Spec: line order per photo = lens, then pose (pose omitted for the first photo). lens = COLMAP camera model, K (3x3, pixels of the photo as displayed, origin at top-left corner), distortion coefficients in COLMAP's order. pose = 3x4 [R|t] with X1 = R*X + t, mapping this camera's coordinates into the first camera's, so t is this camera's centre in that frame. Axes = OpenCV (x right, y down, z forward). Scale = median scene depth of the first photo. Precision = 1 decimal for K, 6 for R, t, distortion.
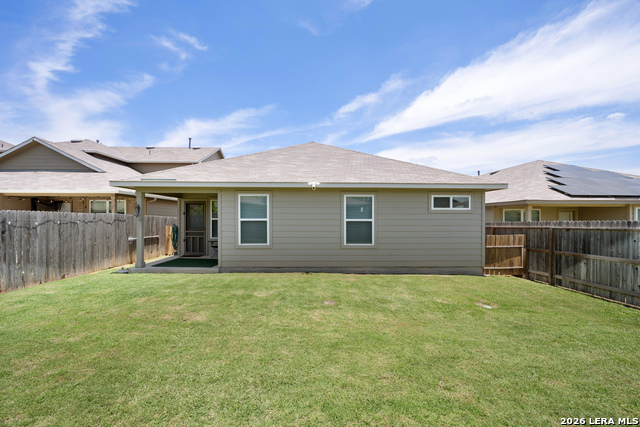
lens RADIAL K [[257.9, 0, 327.0], [0, 257.9, 212.6], [0, 0, 1]] dist [-0.009429, -0.000003]
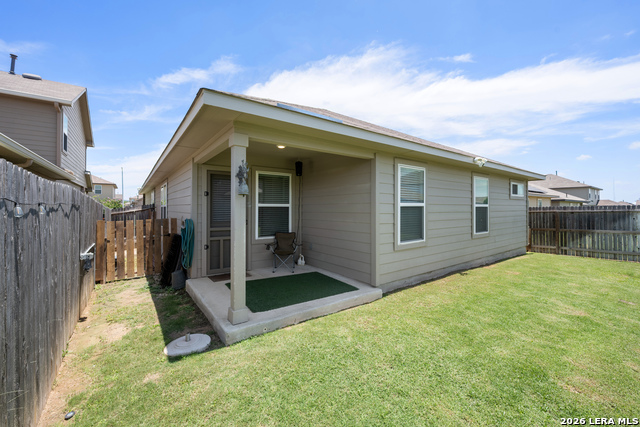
lens RADIAL K [[257.9, 0, 323.0], [0, 257.9, 207.4], [0, 0, 1]] dist [-0.009429, -0.000003]
pose [[0.820010, -0.003266, 0.572340, -0.955082], [-0.010701, 0.999721, 0.021036, 0.026325], [-0.572249, -0.023374, 0.819747, 0.674002]]
